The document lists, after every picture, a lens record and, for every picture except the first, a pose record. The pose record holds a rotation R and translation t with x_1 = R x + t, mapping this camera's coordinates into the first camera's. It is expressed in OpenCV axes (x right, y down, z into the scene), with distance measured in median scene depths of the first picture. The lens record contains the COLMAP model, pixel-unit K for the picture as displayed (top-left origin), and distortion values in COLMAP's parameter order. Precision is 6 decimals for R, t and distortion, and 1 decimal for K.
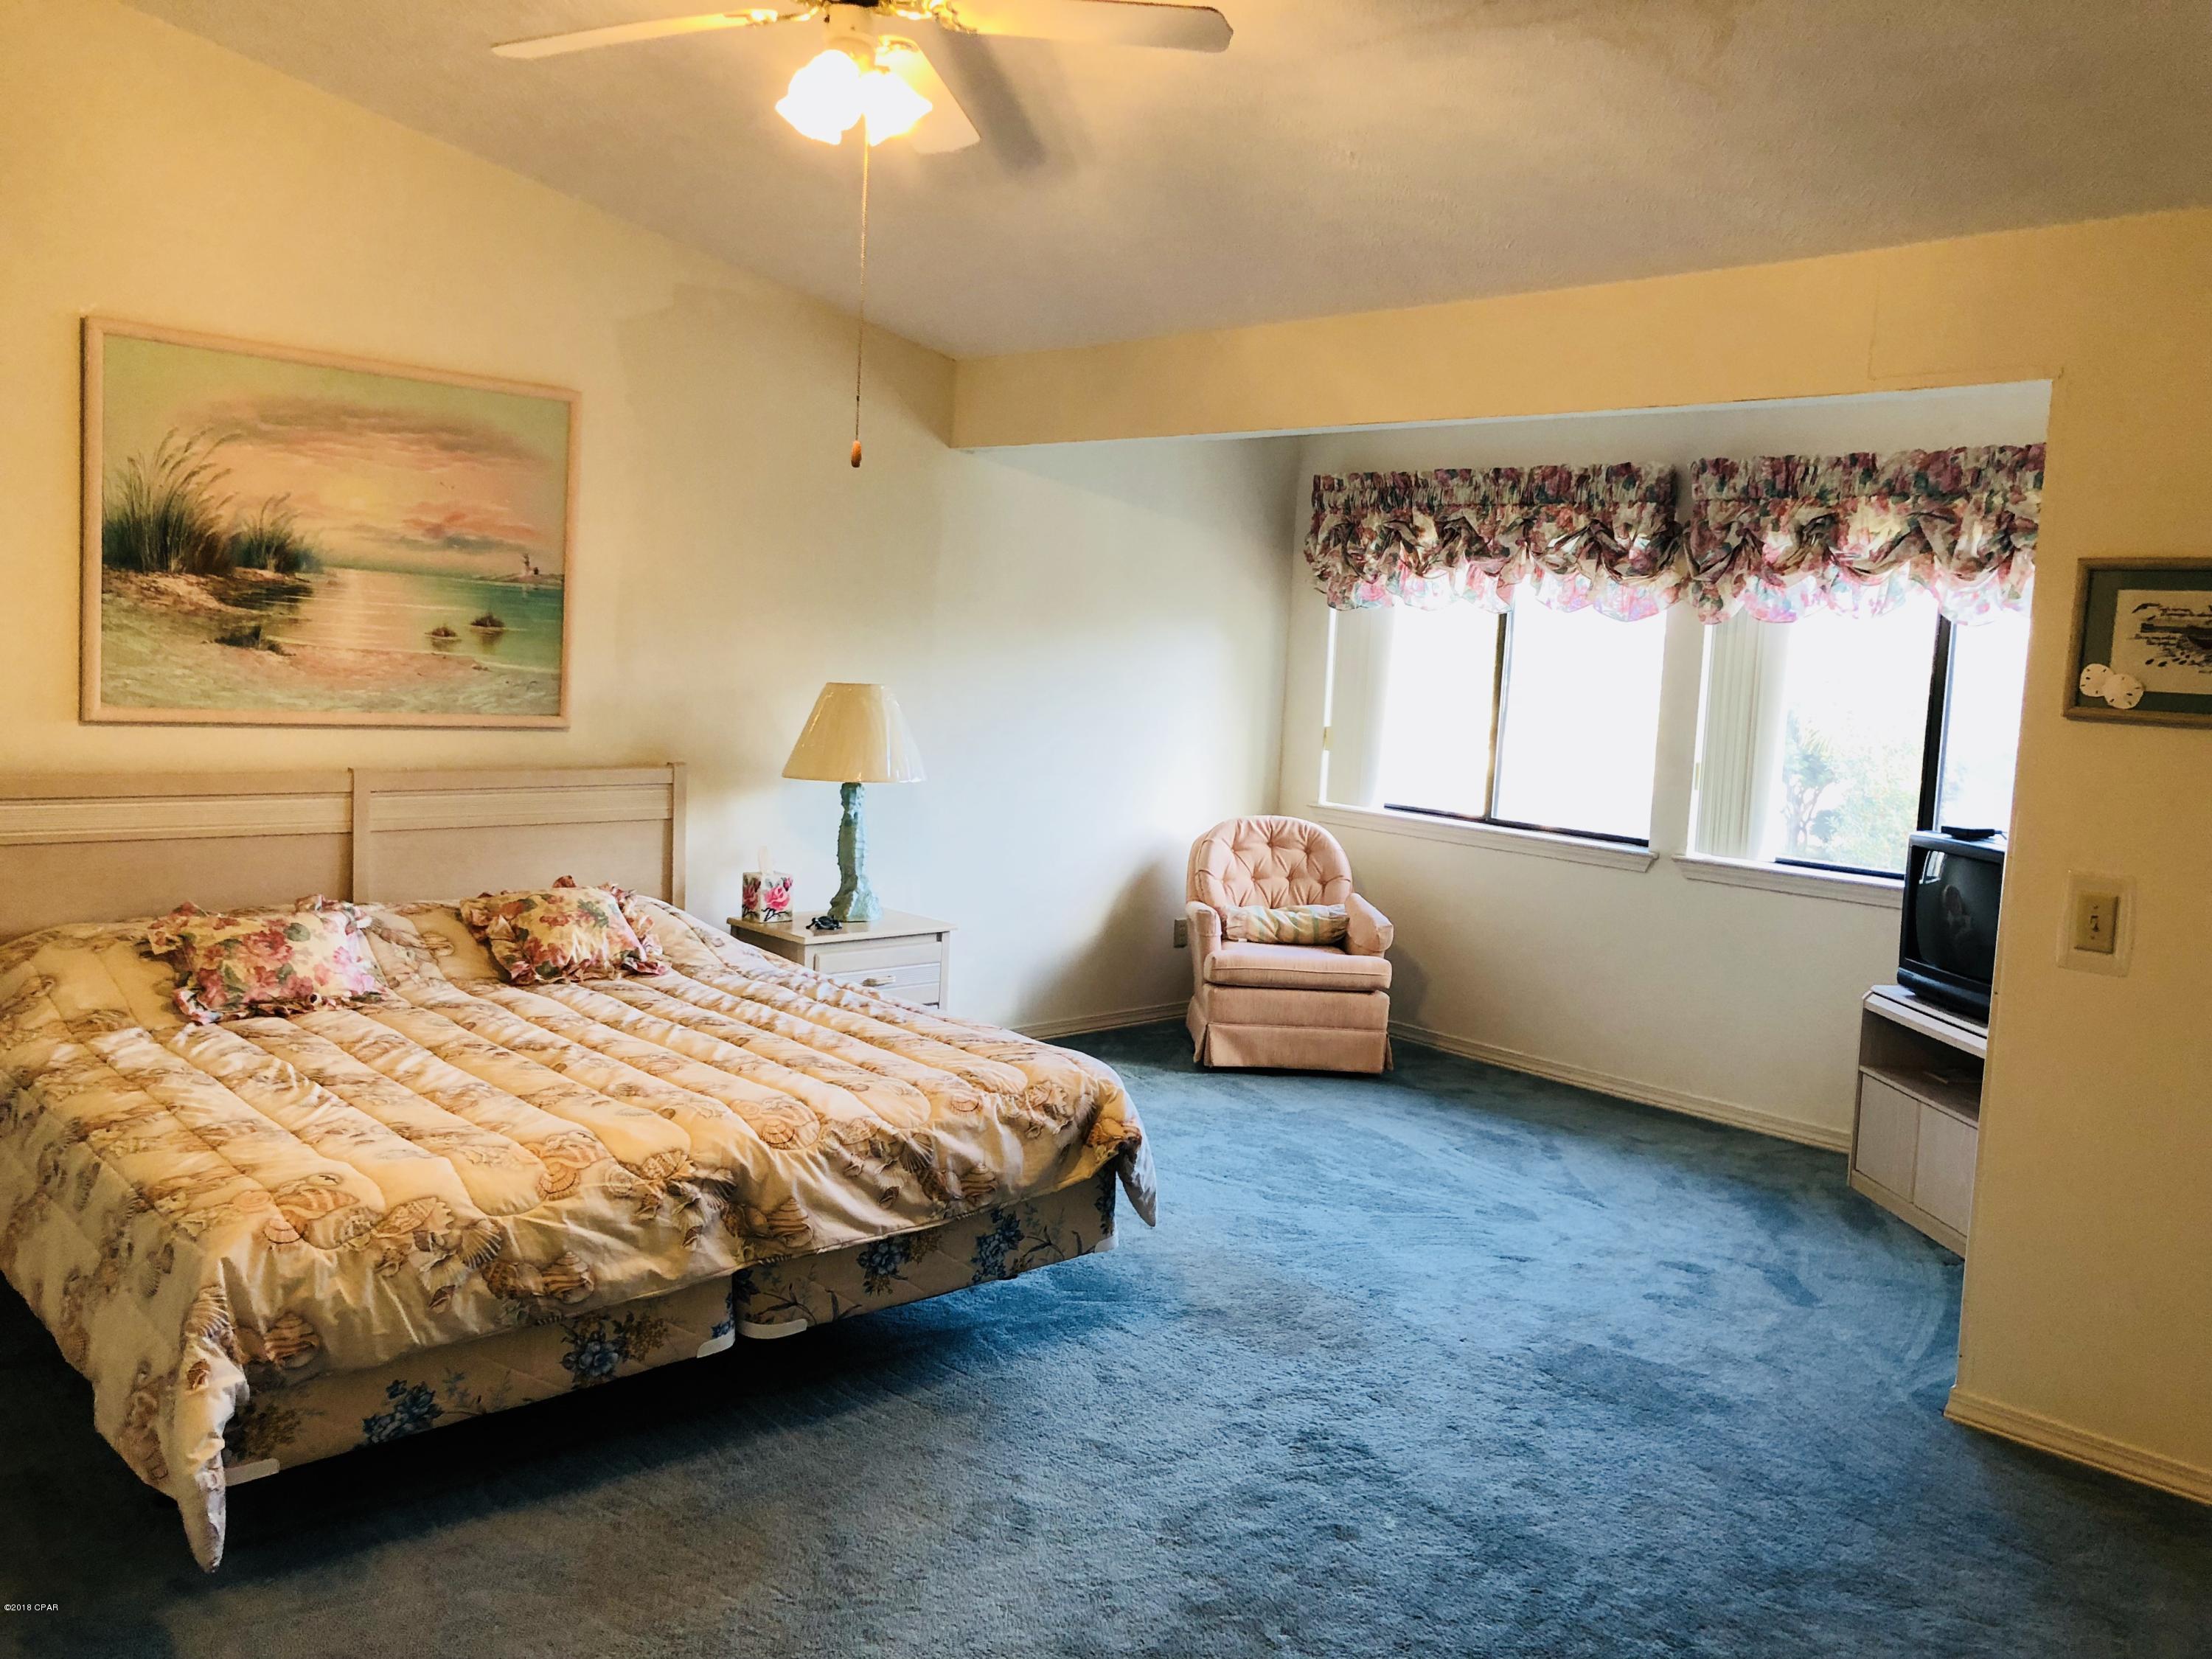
lens RADIAL K [[1810.9, 0, 1107.9], [0, 1810.9, 823.5], [0, 0, 1]] dist [-0.001832, 0.001714]
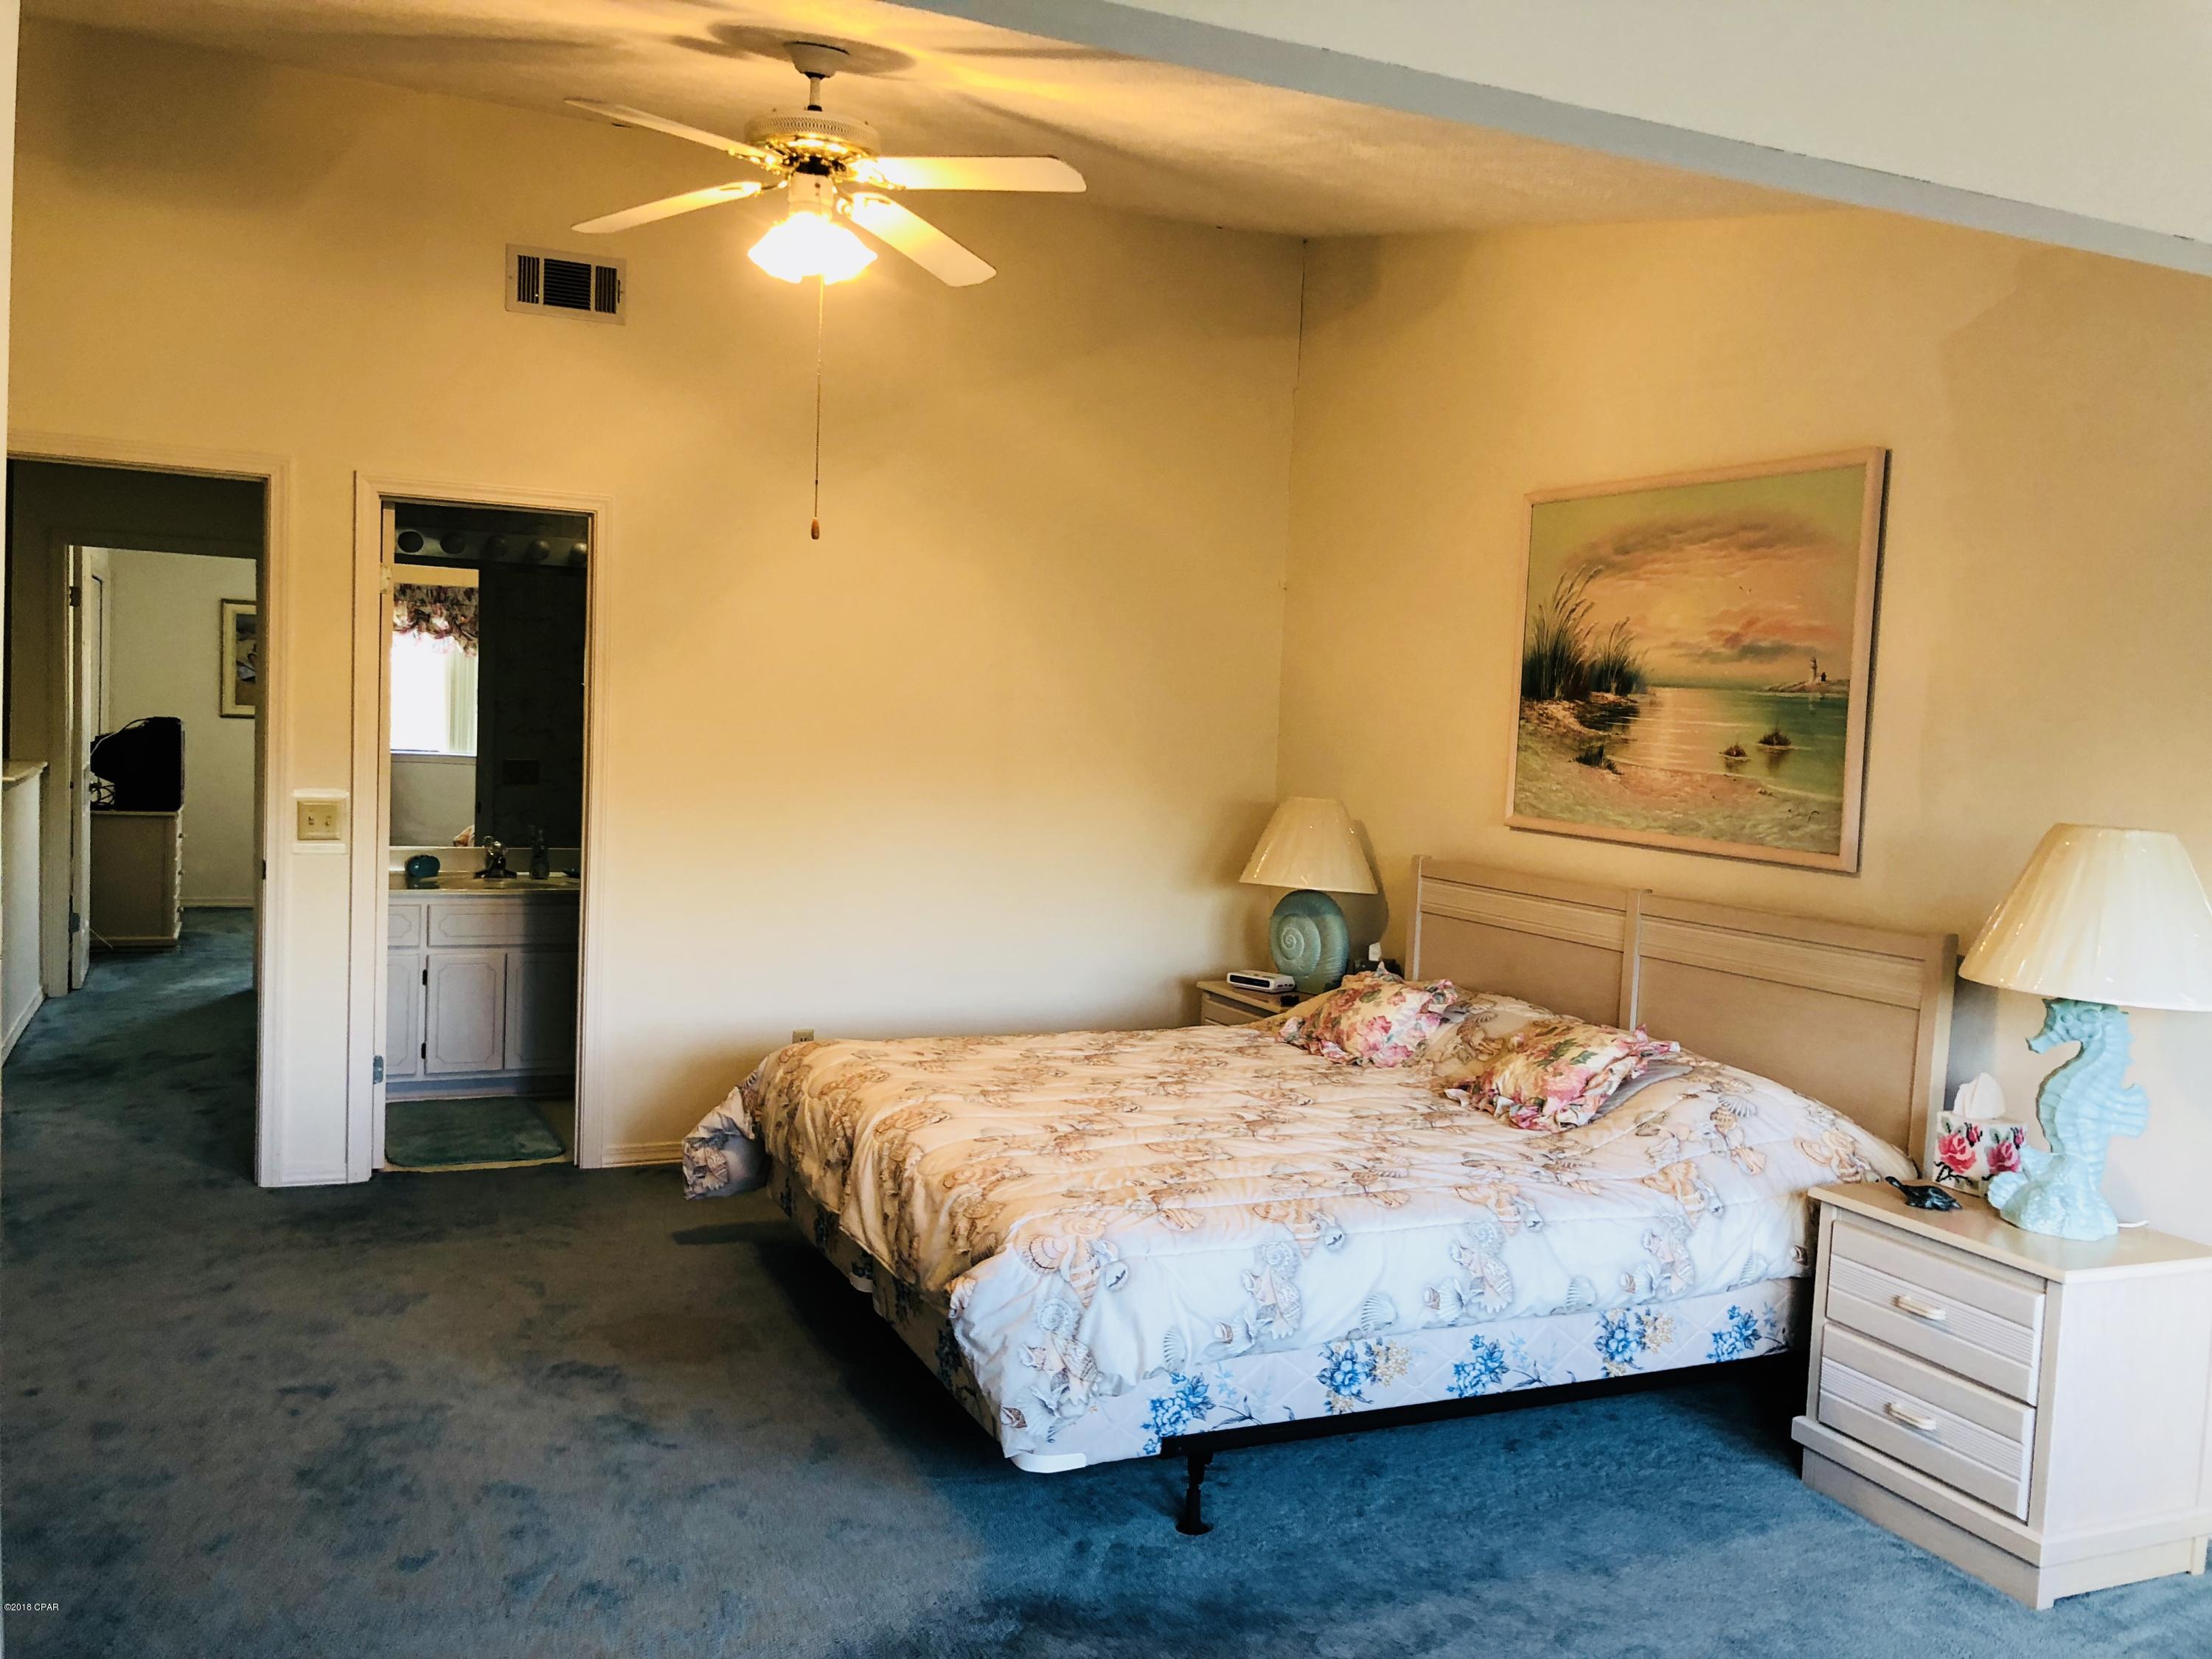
lens RADIAL K [[1810.9, 0, 1105.6], [0, 1810.9, 833.8], [0, 0, 1]] dist [-0.001832, 0.001714]
pose [[-0.318870, -0.006059, -0.947779, 0.606666], [-0.160512, 0.985881, 0.047700, -0.060483], [0.934108, 0.167340, -0.315341, 1.038631]]
